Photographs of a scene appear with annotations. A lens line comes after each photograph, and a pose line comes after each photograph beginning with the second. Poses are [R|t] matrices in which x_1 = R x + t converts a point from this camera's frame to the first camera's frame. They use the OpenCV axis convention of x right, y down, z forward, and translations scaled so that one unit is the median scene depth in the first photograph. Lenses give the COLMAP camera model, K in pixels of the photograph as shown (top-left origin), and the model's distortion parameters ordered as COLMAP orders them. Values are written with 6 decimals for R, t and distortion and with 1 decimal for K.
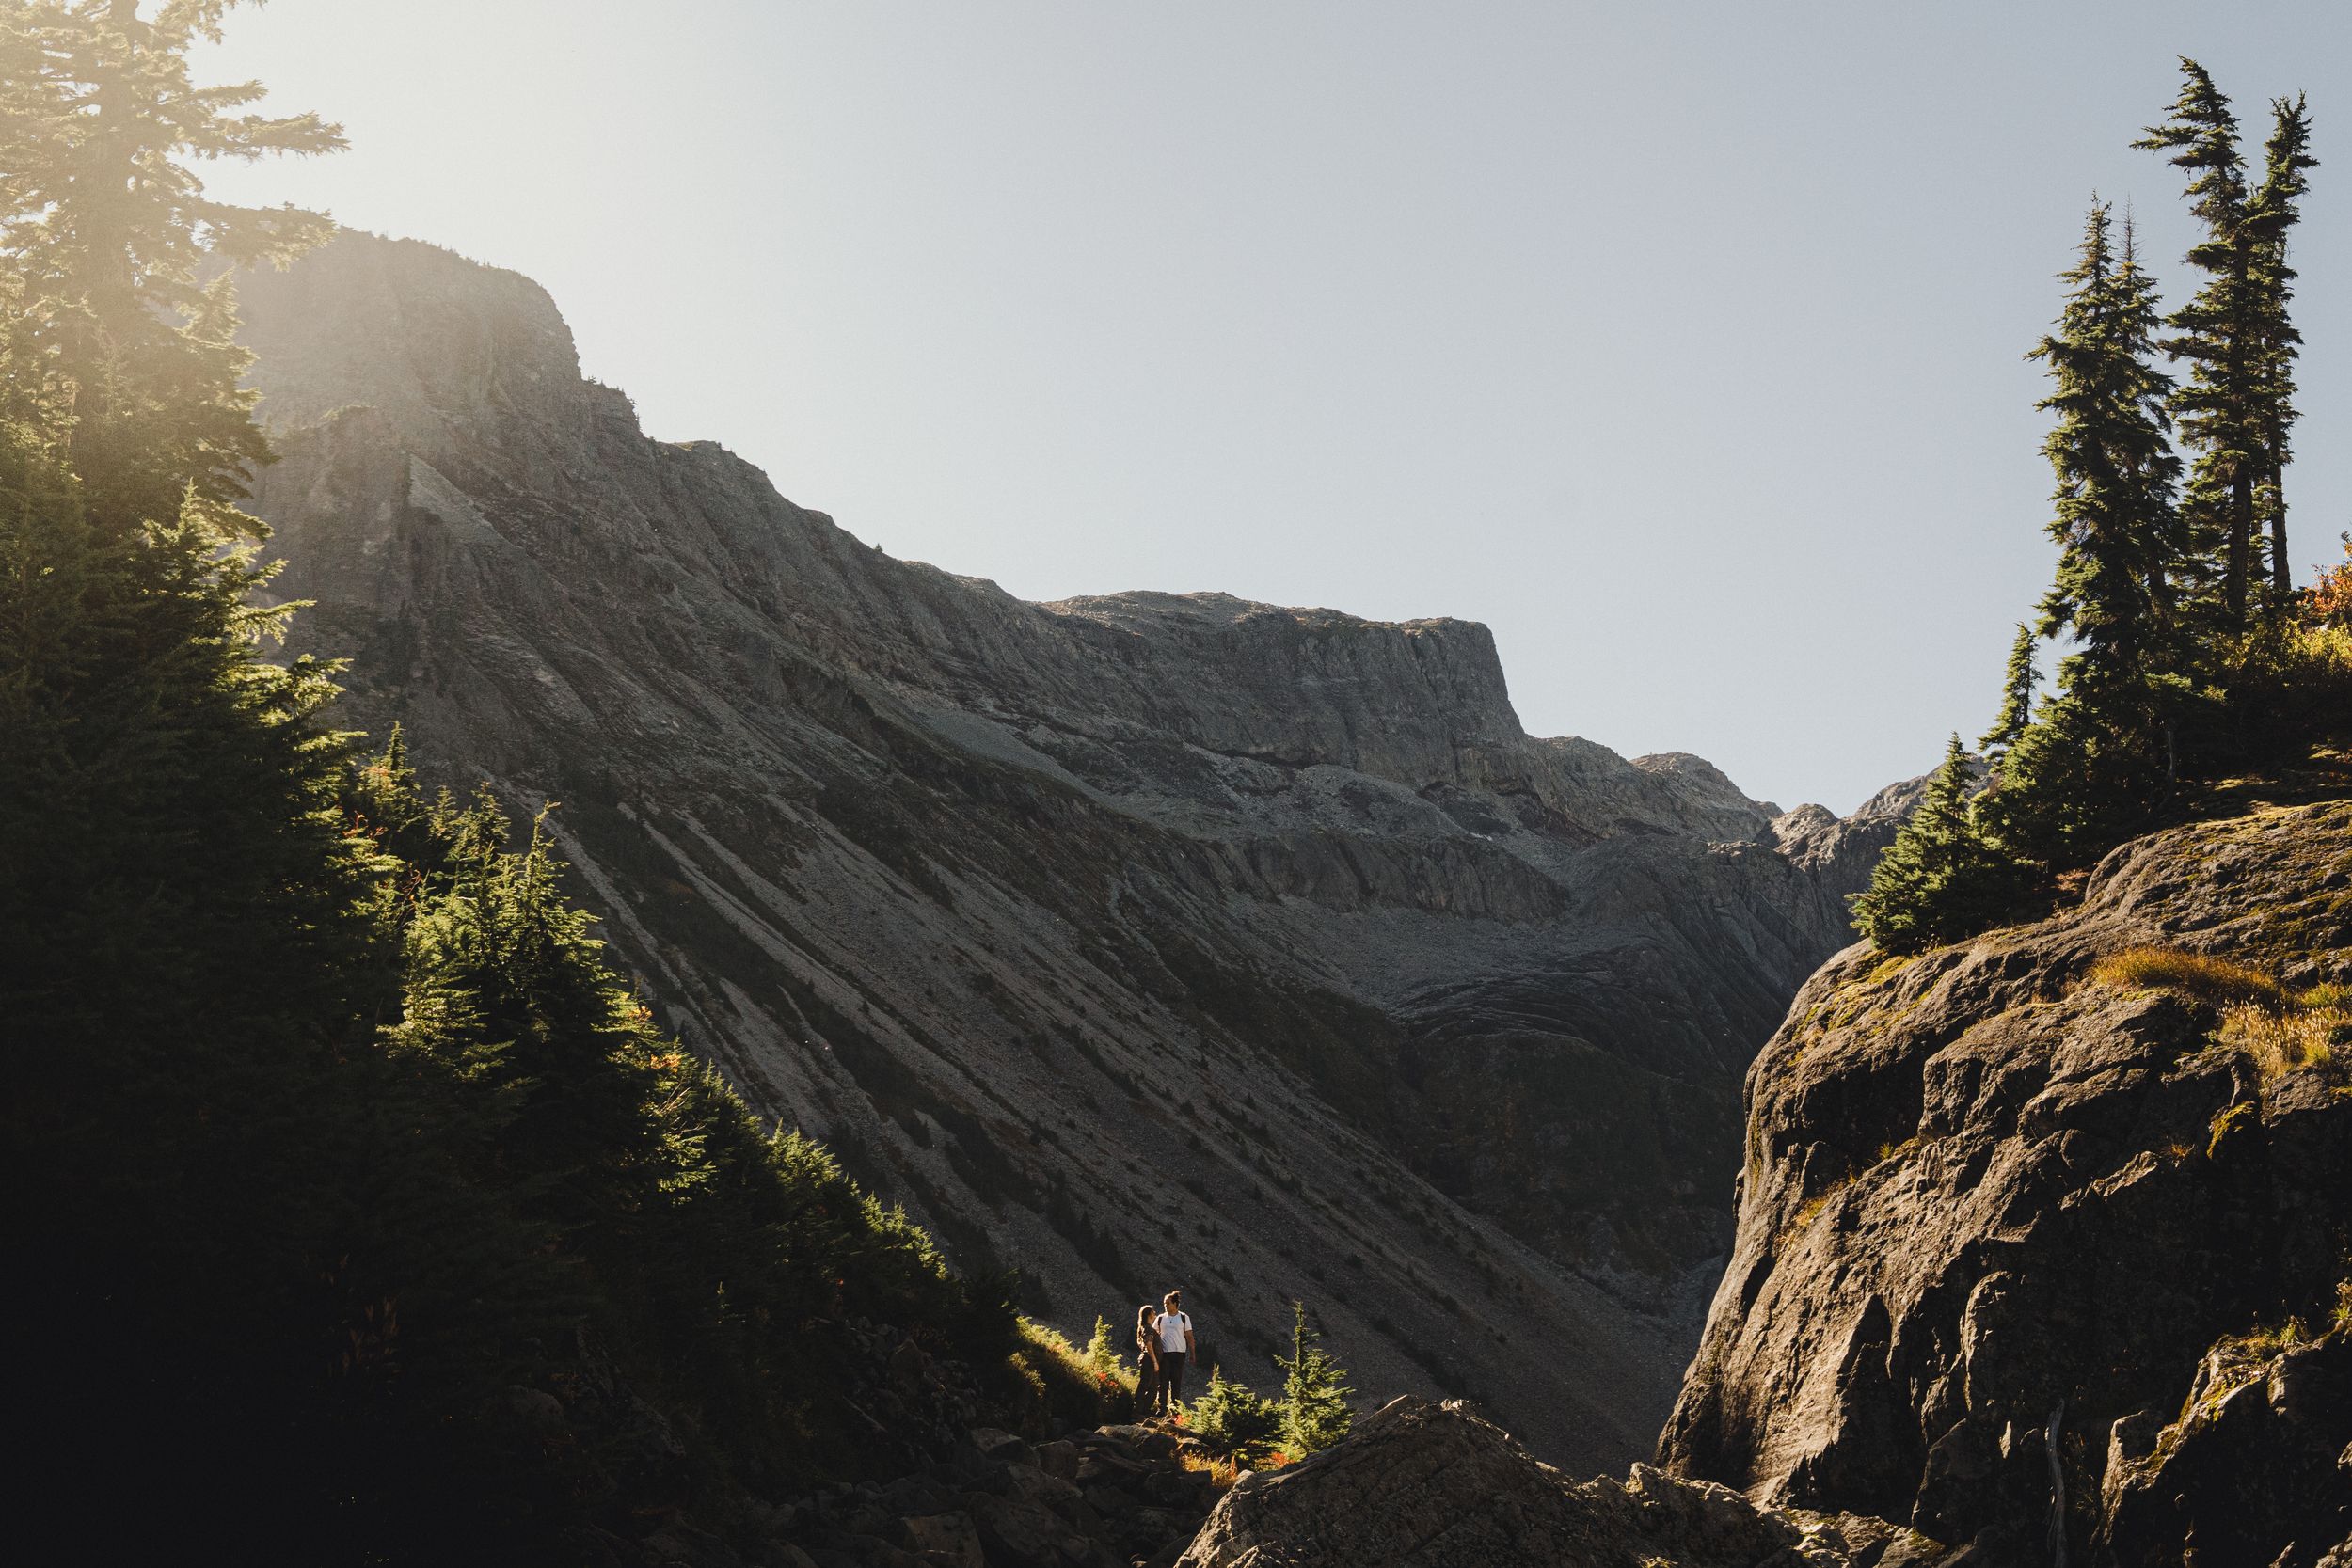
lens RADIAL K [[3437.7, 0, 1176.0], [0, 3437.7, 784.0], [0, 0, 1]] dist [0.203652, 0.026236]
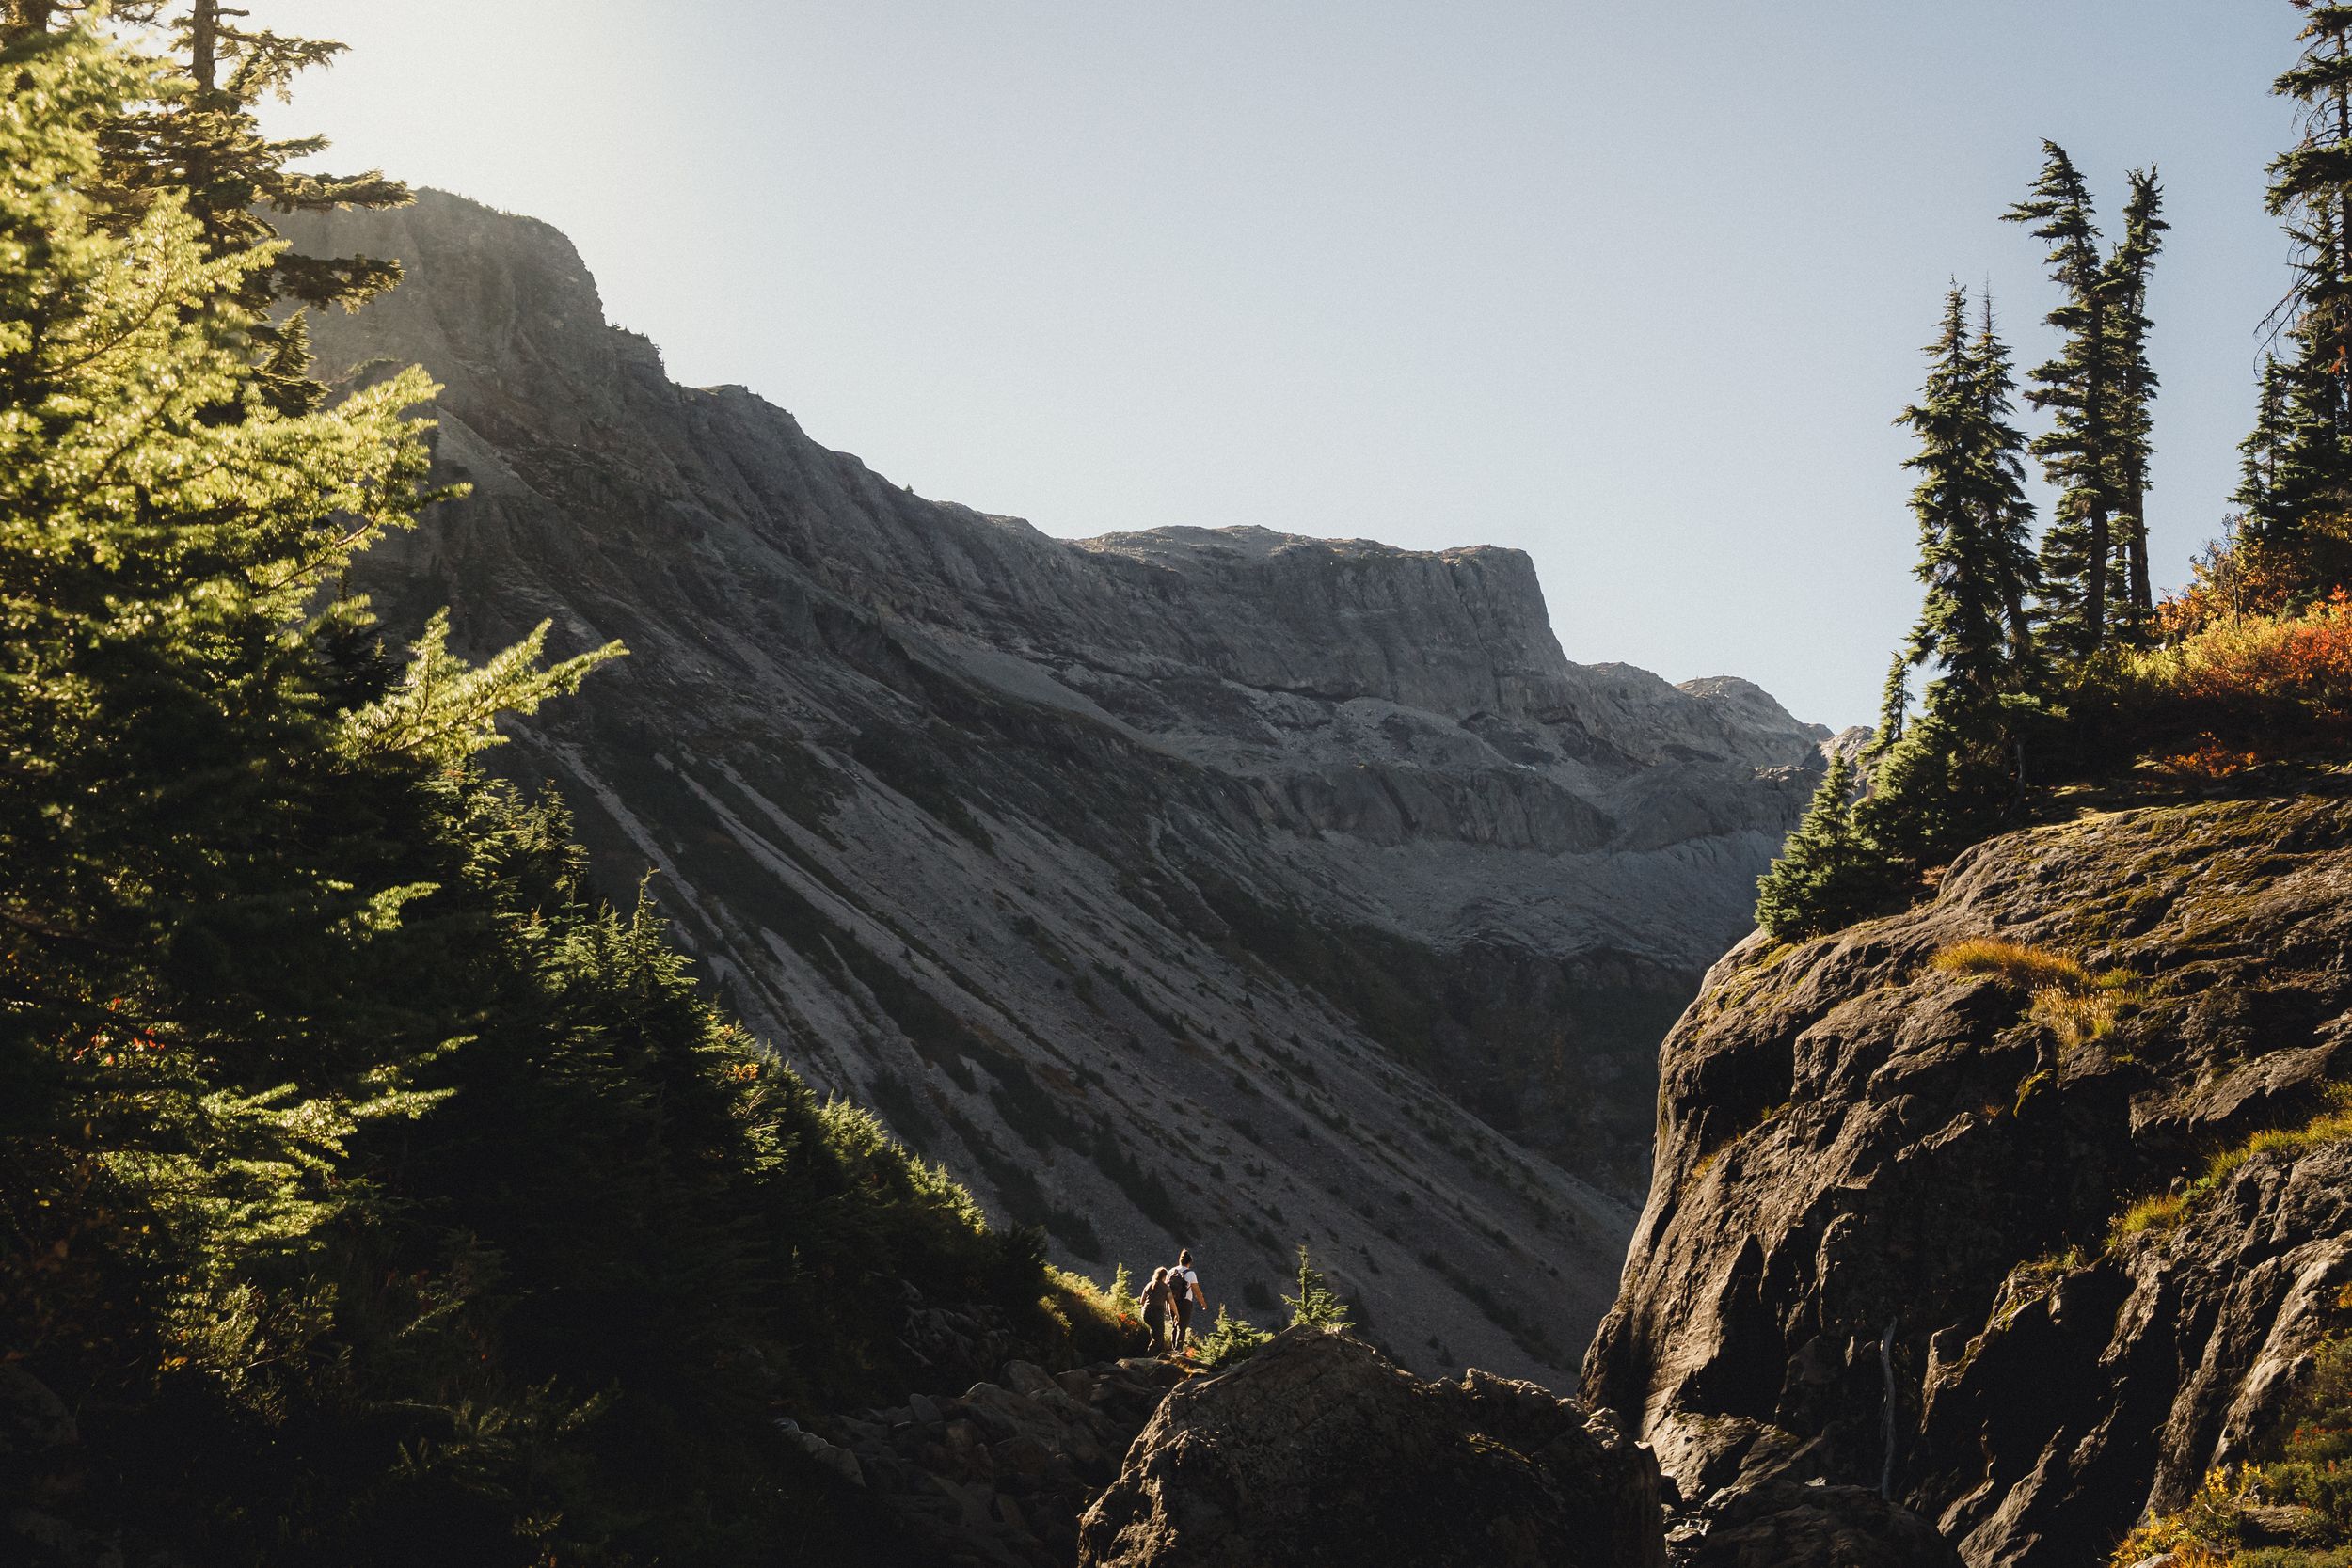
lens RADIAL K [[3575.2, 0, 1176.0], [0, 3575.2, 784.0], [0, 0, 1]] dist [0.241605, -0.075006]
pose [[0.999657, -0.022158, -0.013966, 0.013797], [0.022466, 0.999500, 0.022263, -0.024395], [0.013465, -0.022569, 0.999655, -0.146108]]
